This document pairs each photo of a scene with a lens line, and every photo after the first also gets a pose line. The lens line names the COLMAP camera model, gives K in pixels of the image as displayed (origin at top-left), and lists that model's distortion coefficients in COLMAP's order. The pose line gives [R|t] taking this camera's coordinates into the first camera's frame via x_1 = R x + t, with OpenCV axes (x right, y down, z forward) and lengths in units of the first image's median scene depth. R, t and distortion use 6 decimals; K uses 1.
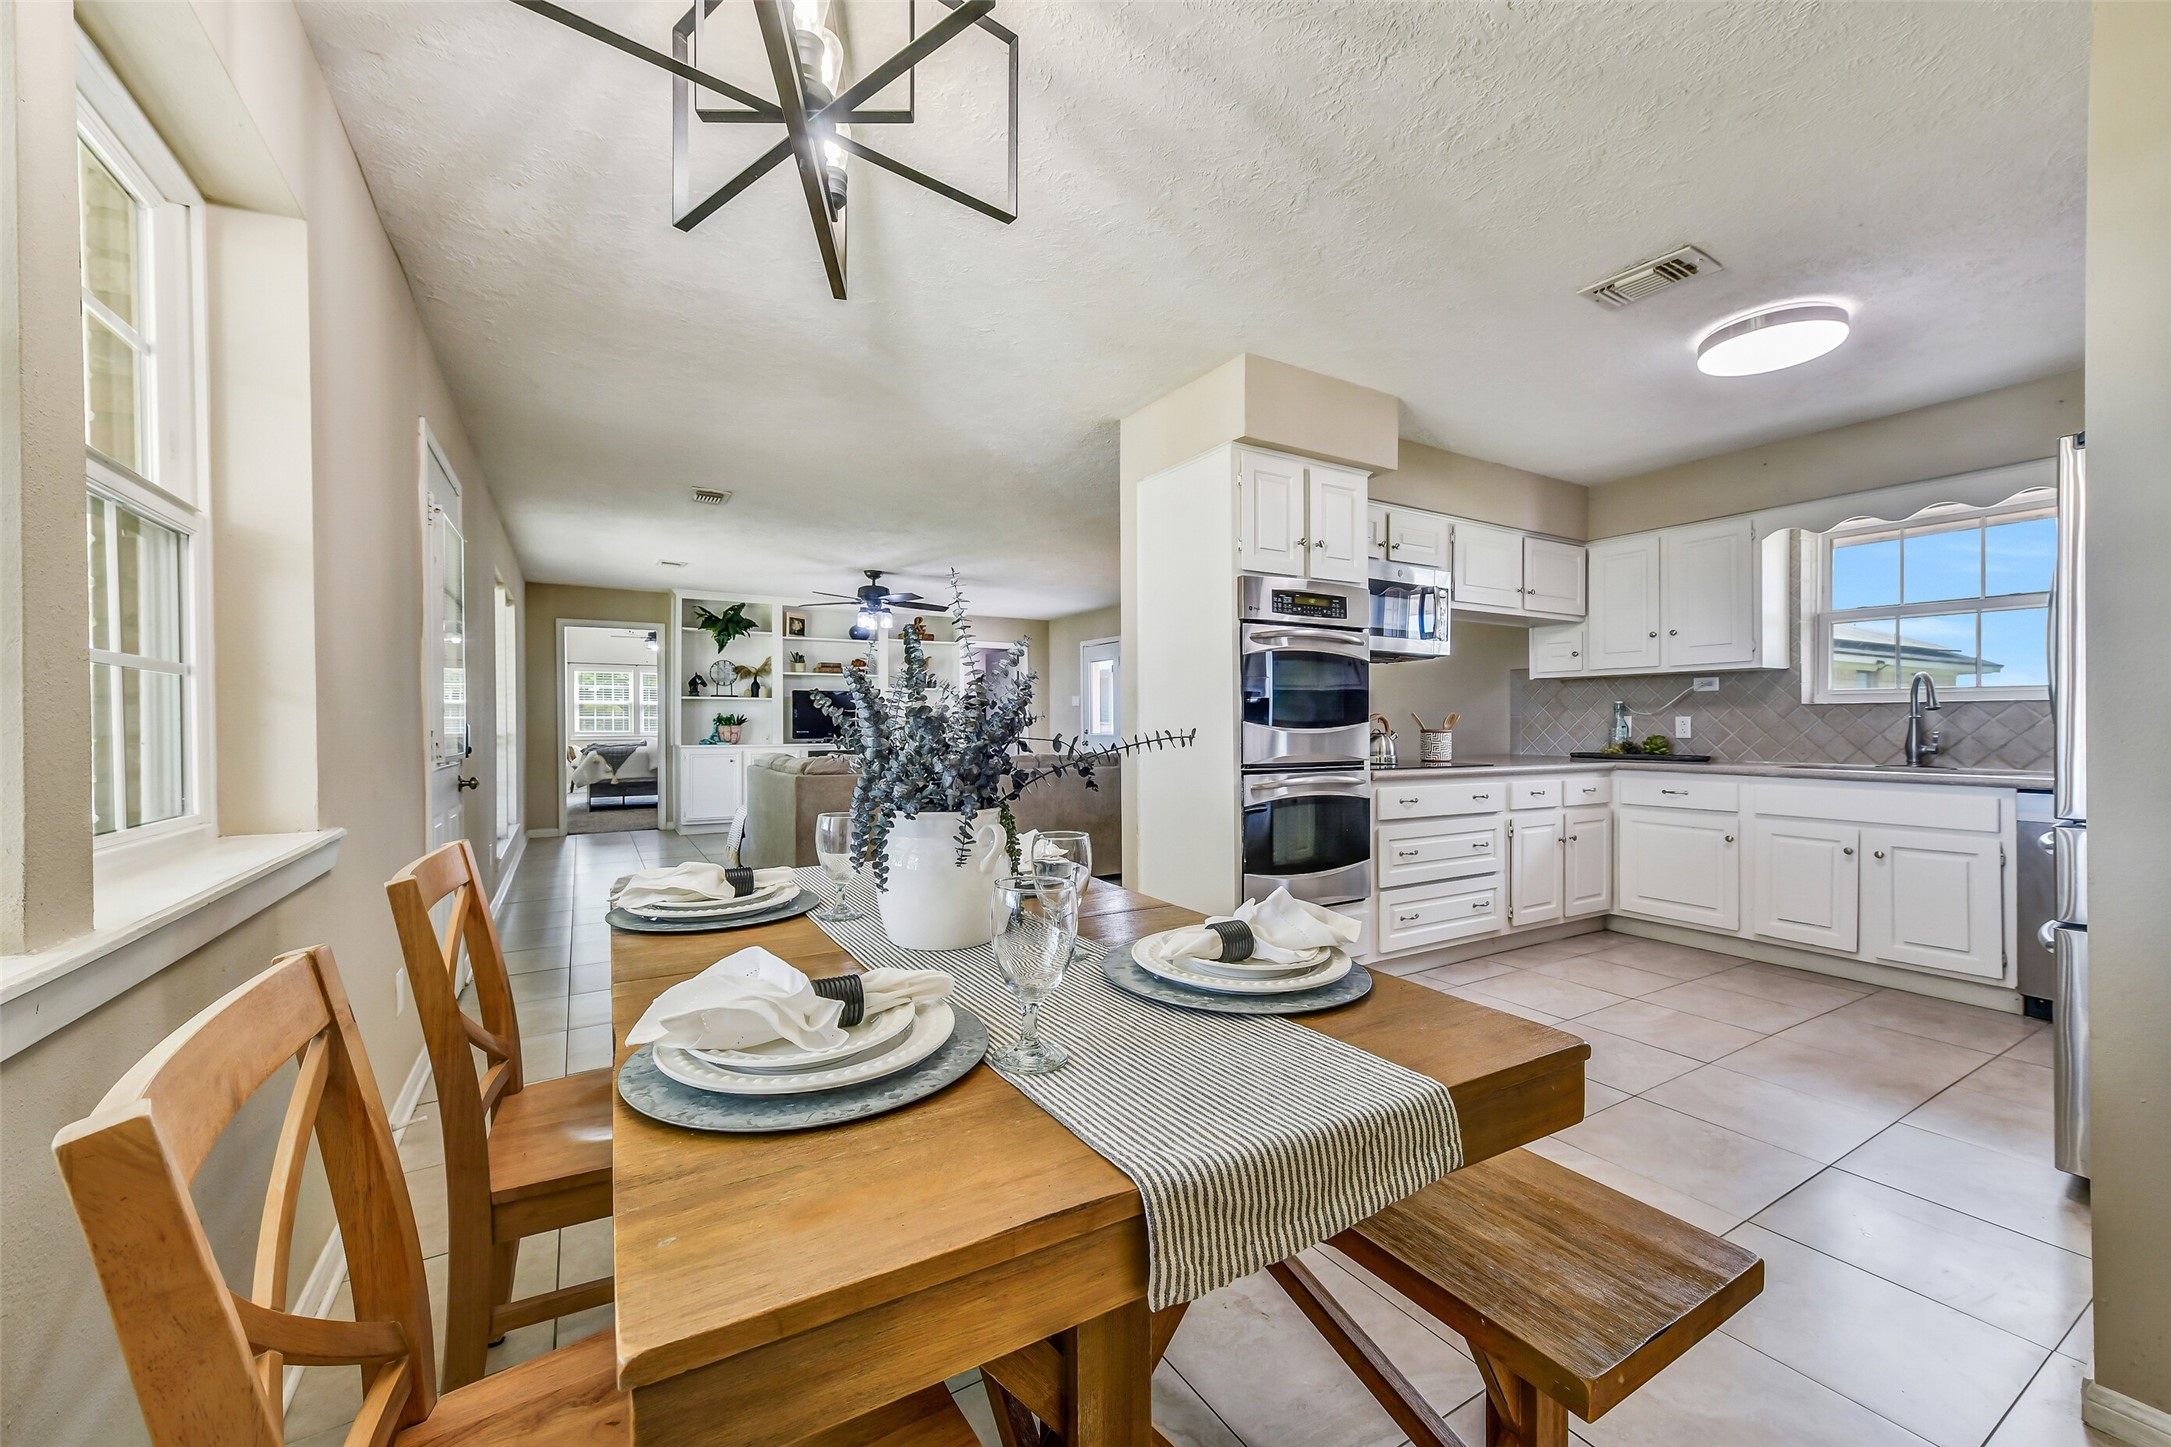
lens RADIAL K [[848.5, 0, 1084.3], [0, 848.5, 732.4], [0, 0, 1]] dist [0.008700, -0.000018]
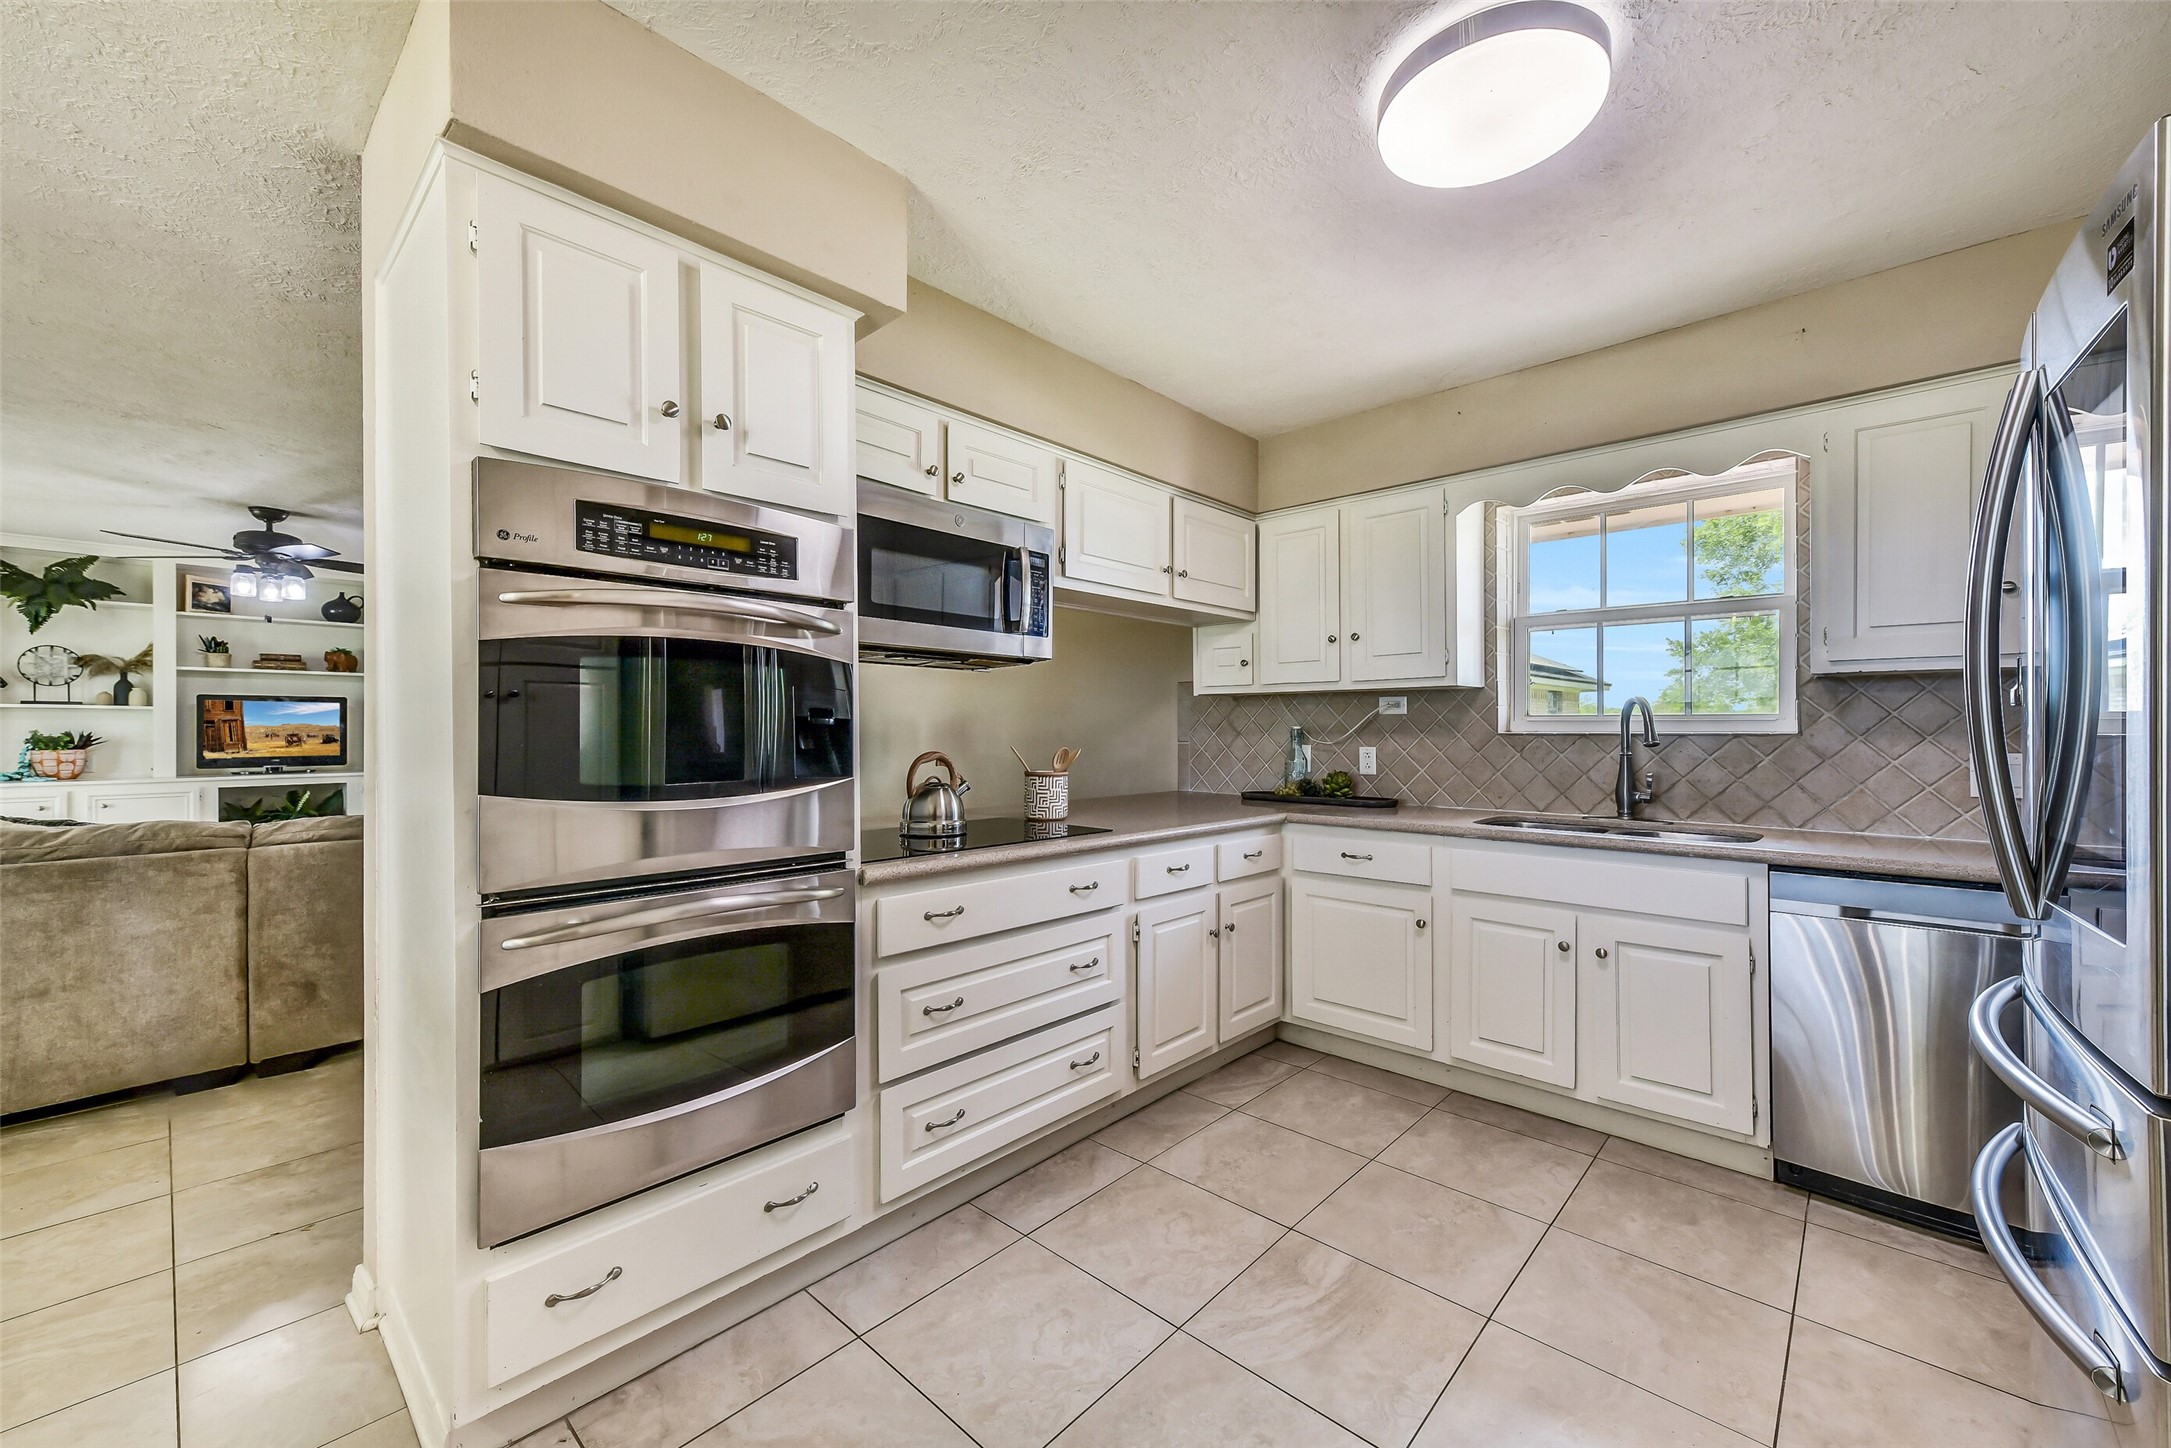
lens RADIAL K [[848.5, 0, 1096.2], [0, 848.5, 732.7], [0, 0, 1]] dist [0.008700, -0.000018]
pose [[0.957591, -0.001177, 0.288130, 0.280263], [0.003107, 0.999976, -0.006243, -0.031355], [-0.288116, 0.006874, 0.957571, 0.381563]]
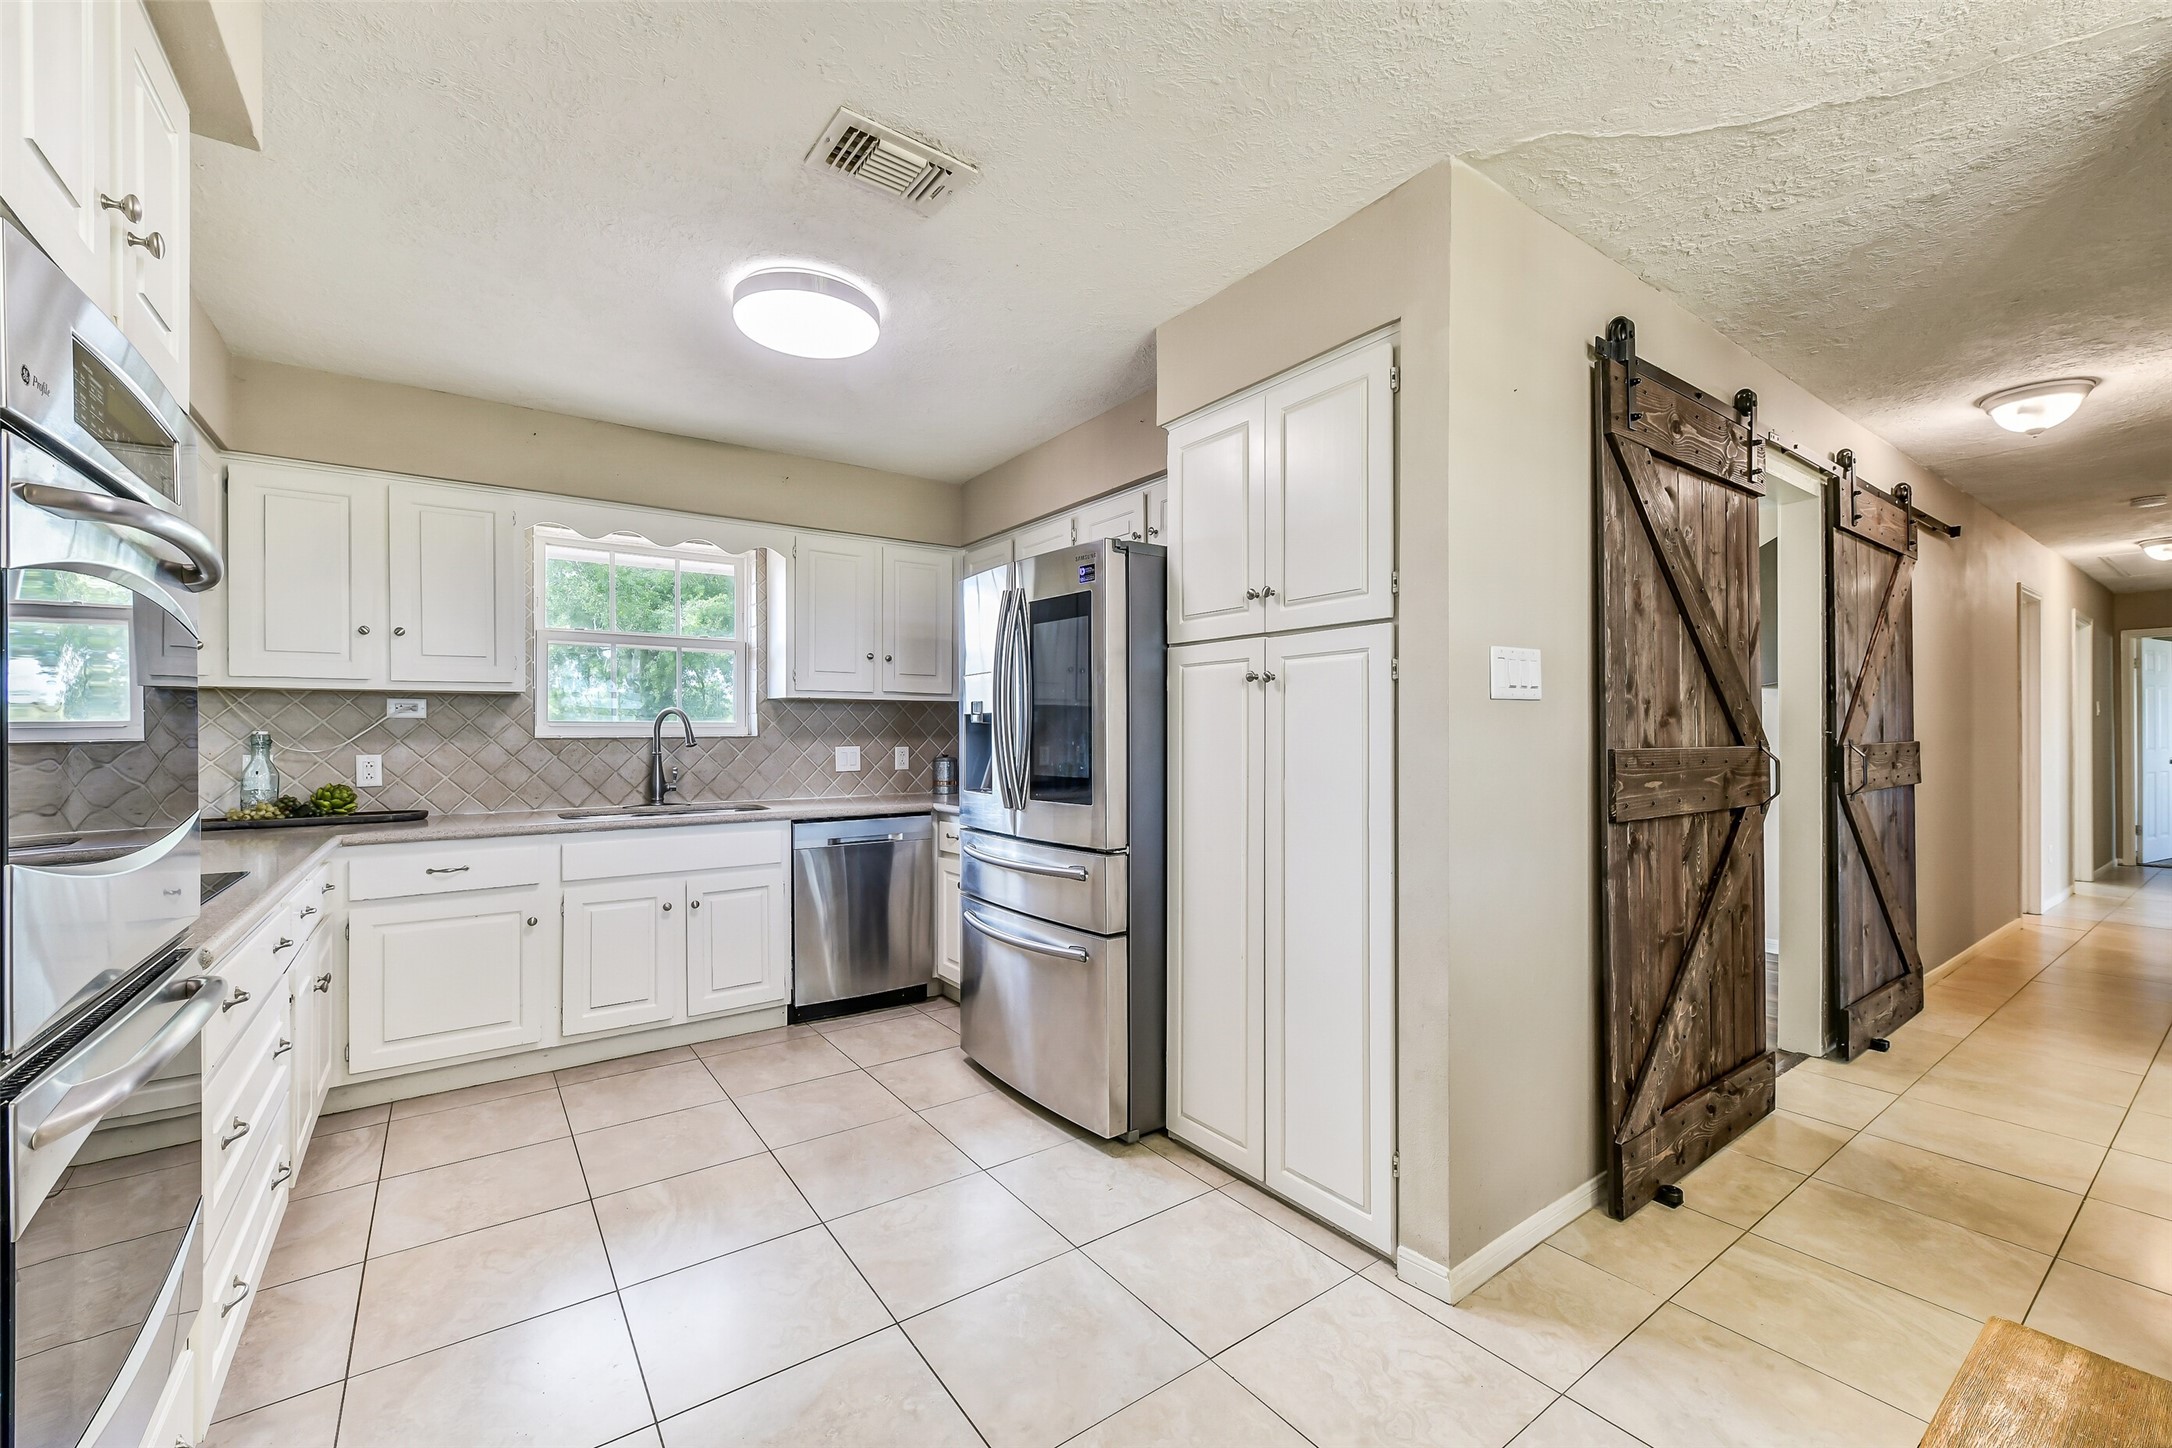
lens RADIAL K [[884.9, 0, 1090.2], [0, 884.9, 731.6], [0, 0, 1]] dist [0.003277, -0.000349]
pose [[-0.086546, -0.001422, 0.996247, -0.055834], [0.013572, 0.999904, 0.002606, -0.035628], [-0.996155, 0.013747, -0.086518, 0.560837]]
